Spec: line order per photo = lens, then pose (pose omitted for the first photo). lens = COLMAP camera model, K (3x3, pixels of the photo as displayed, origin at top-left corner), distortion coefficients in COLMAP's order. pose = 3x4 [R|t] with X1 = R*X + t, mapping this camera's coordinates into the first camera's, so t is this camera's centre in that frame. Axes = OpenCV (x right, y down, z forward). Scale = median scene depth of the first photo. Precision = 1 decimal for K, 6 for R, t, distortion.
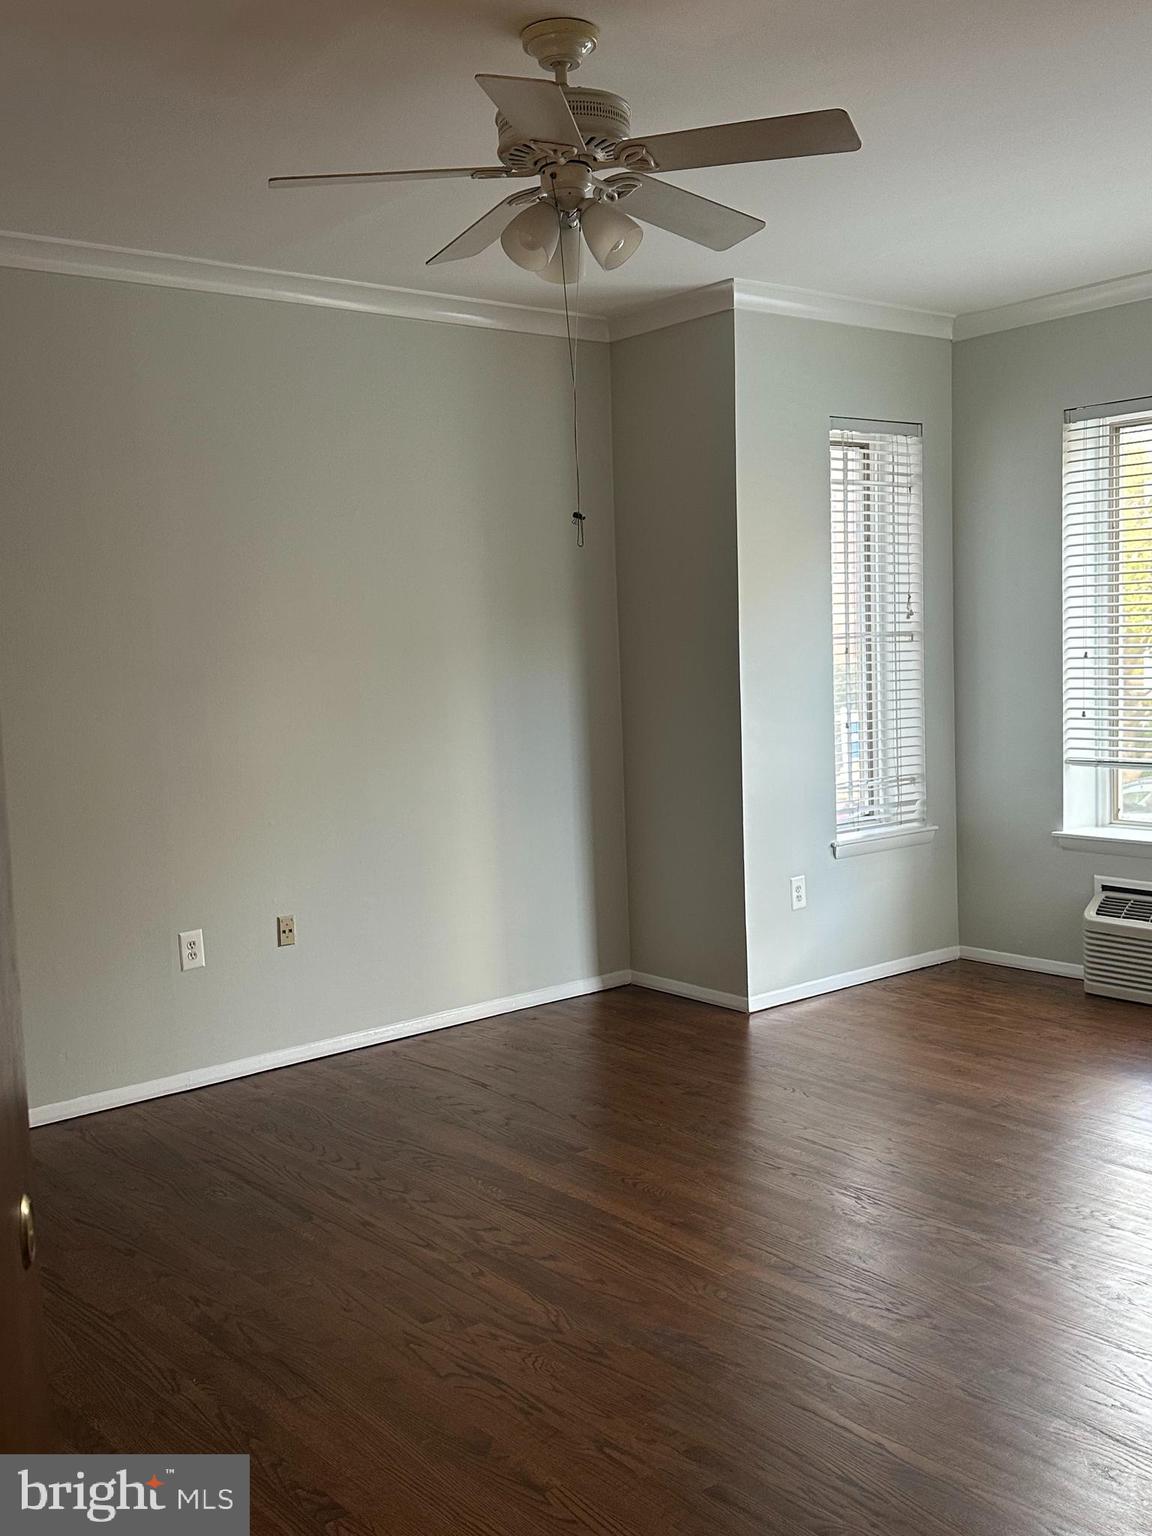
lens RADIAL K [[1509.0, 0, 576.0], [0, 1509.0, 768.0], [0, 0, 1]] dist [0.107860, -0.016203]
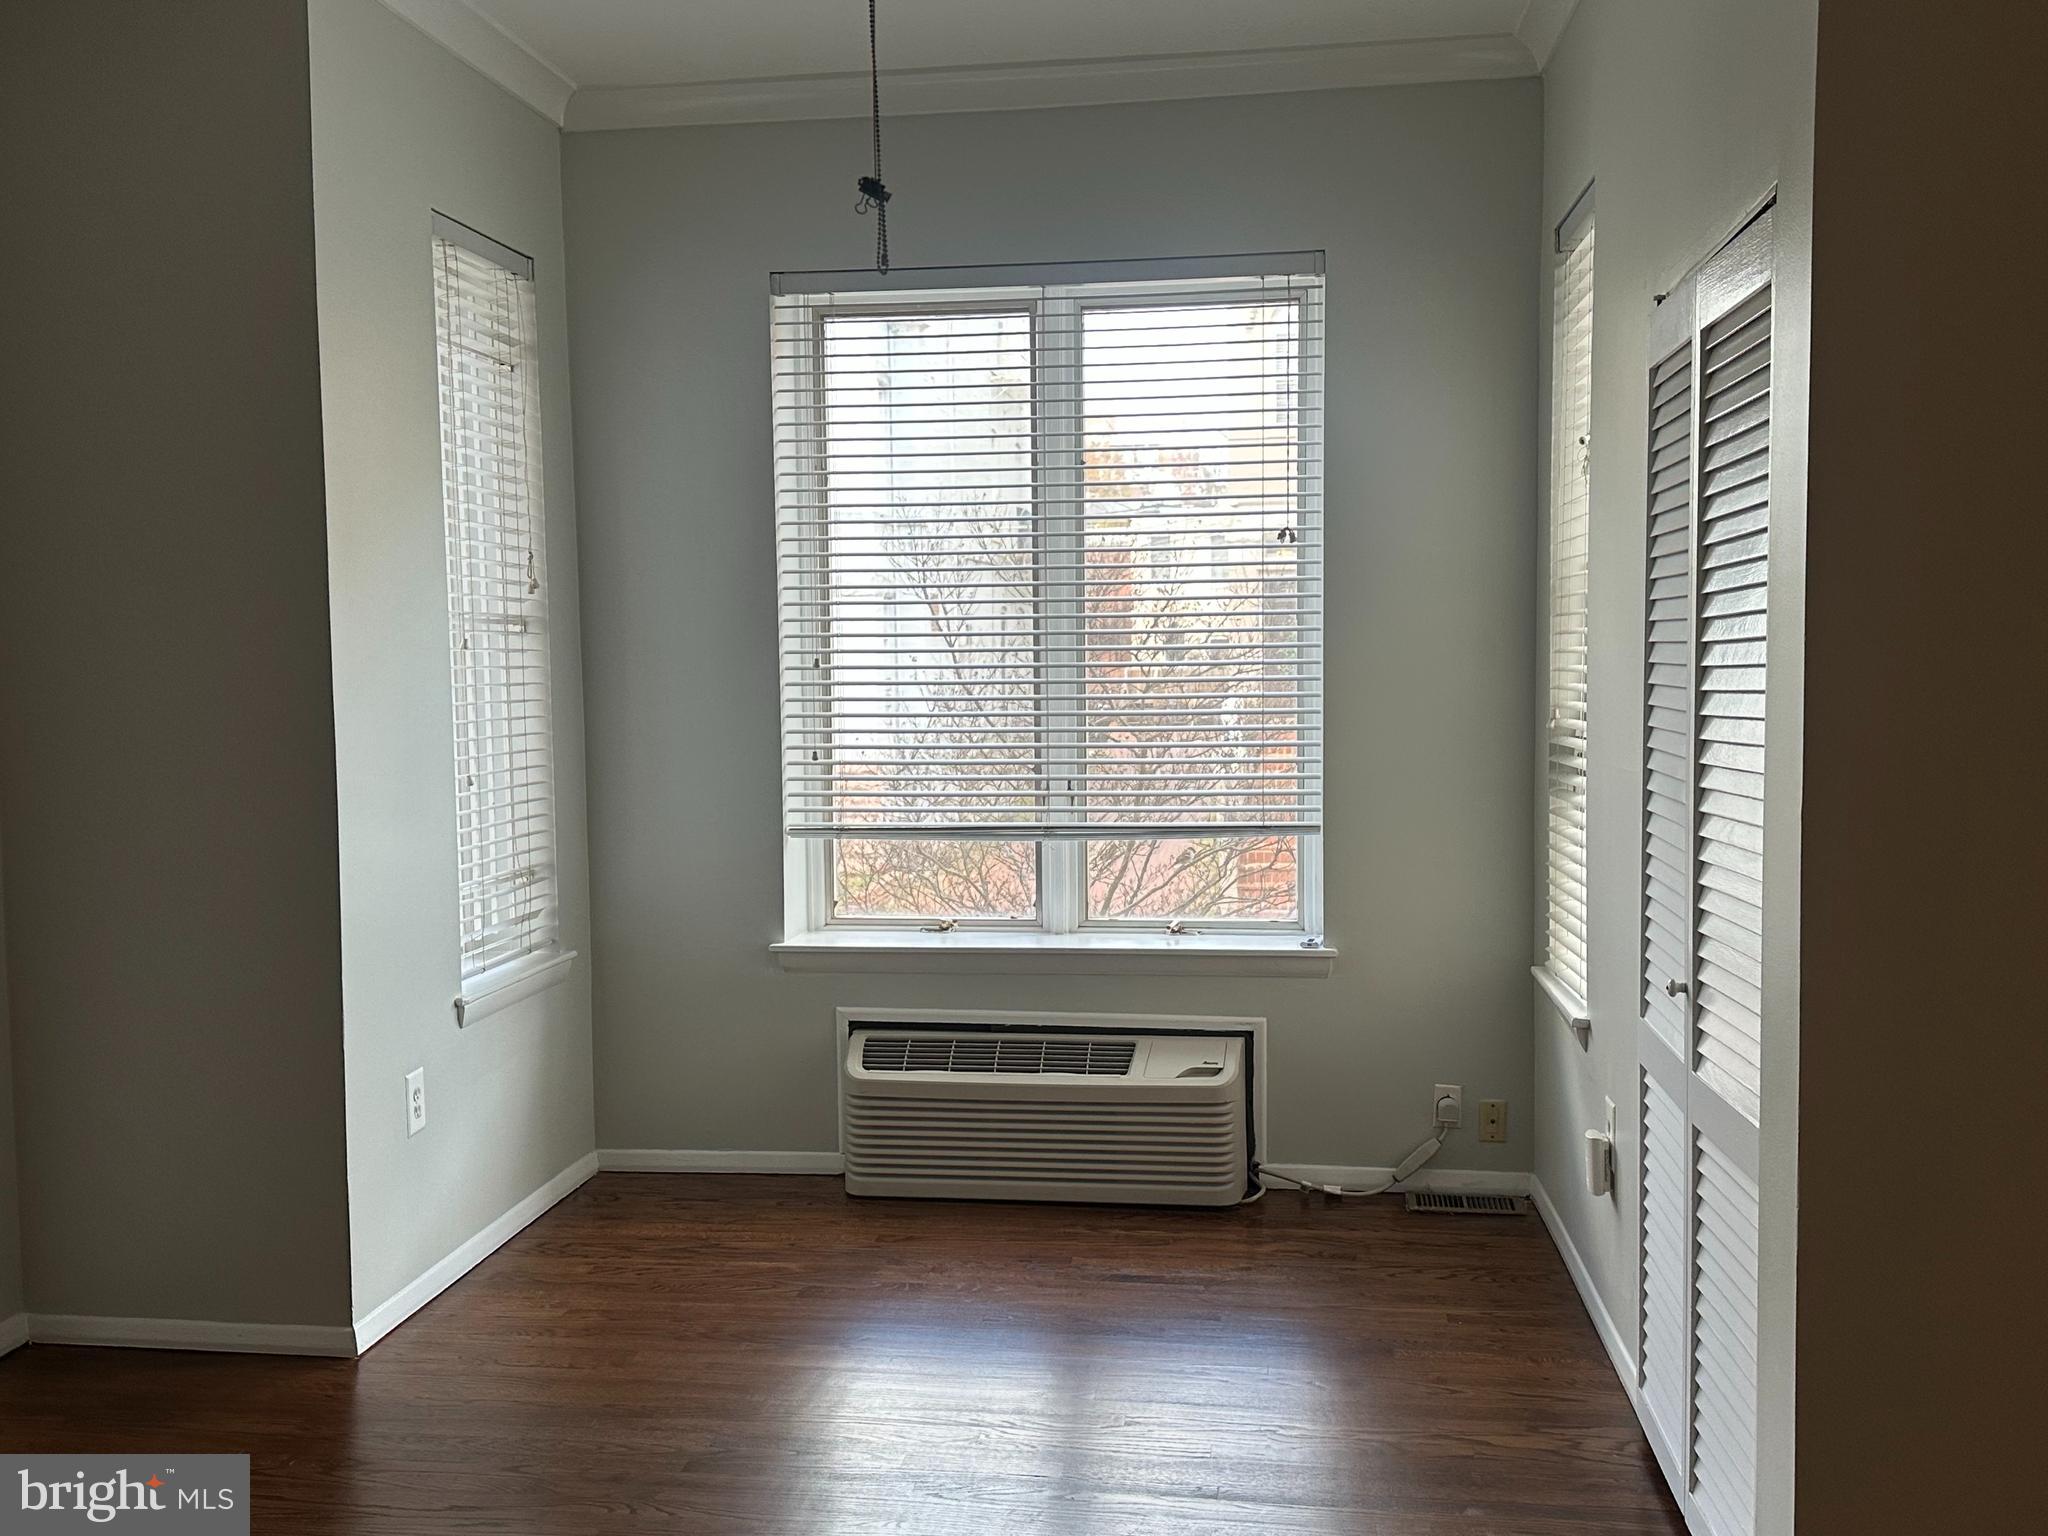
lens RADIAL K [[2012.0, 0, 1027.3], [0, 2012.0, 777.6], [0, 0, 1]] dist [0.107860, -0.016203]
pose [[0.725306, -0.022354, 0.688063, -0.177902], [0.046436, 0.998785, -0.016501, -0.007990], [-0.686858, 0.043919, 0.725463, 0.327110]]
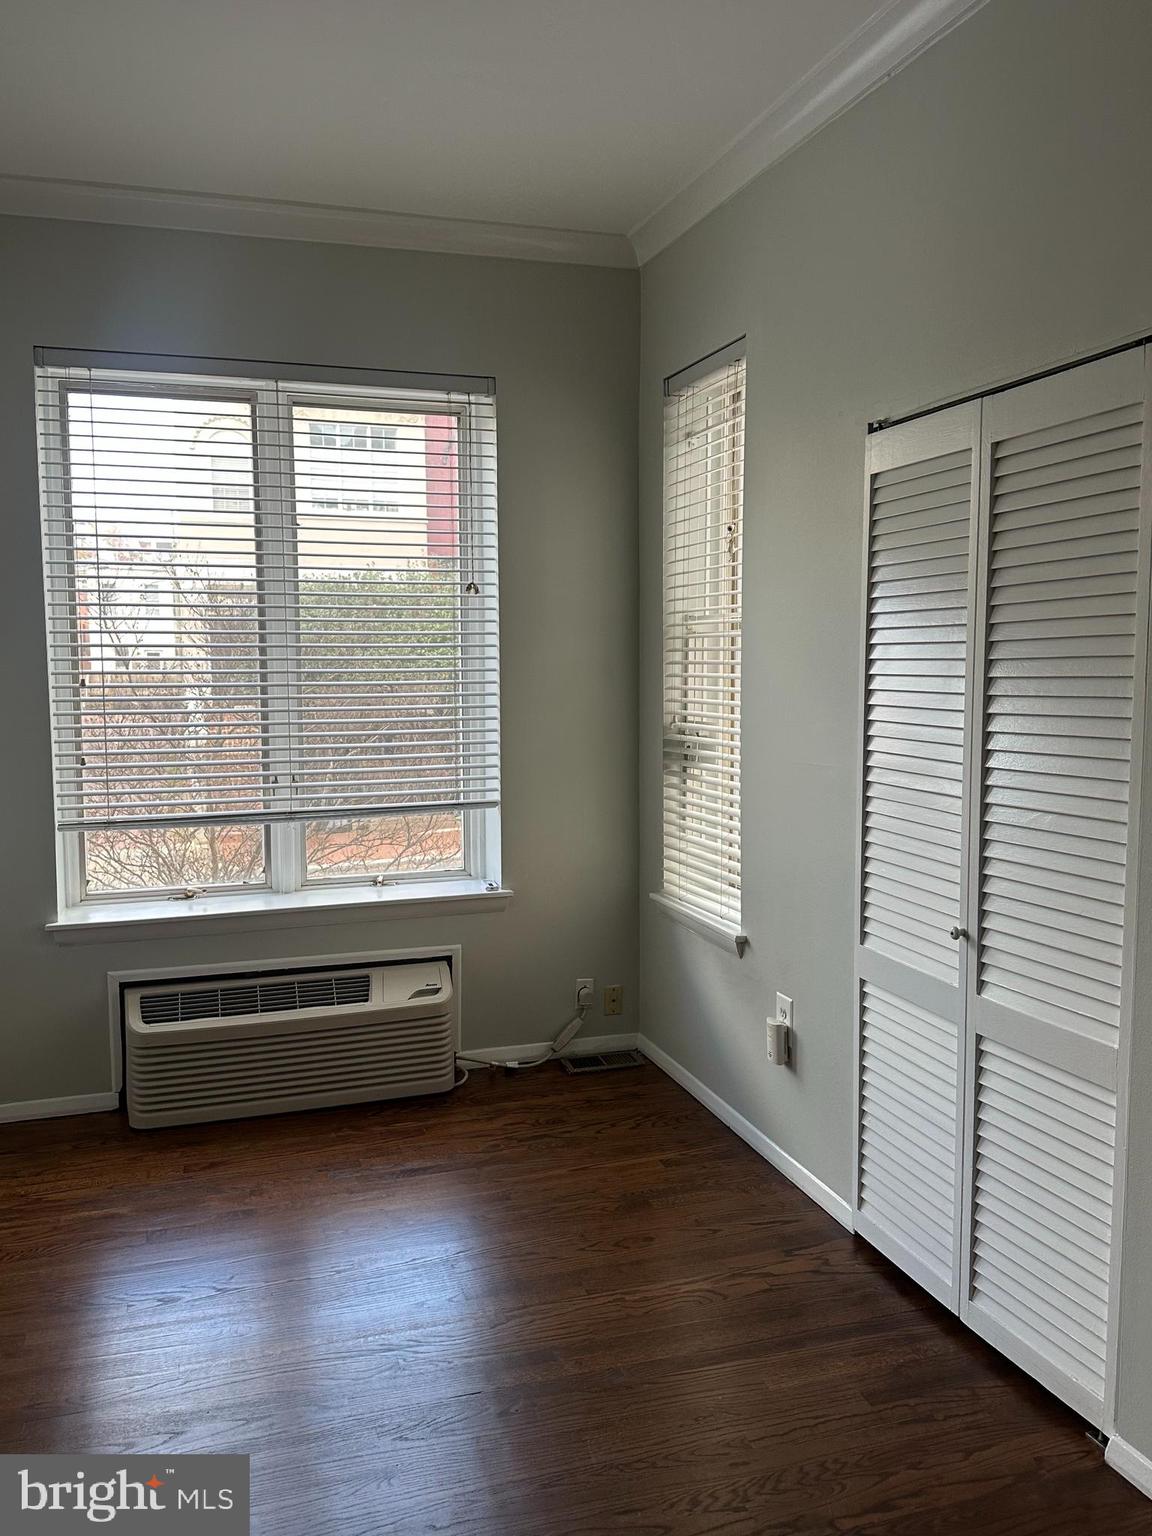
lens RADIAL K [[1198.8, 0, 576.3], [0, 1198.8, 762.9], [0, 0, 1]] dist [0.211525, -0.467976]
pose [[0.352564, -0.056219, 0.934097, -0.138894], [0.072119, 0.996857, 0.032776, -0.036074], [-0.933005, 0.055811, 0.355510, 0.555439]]
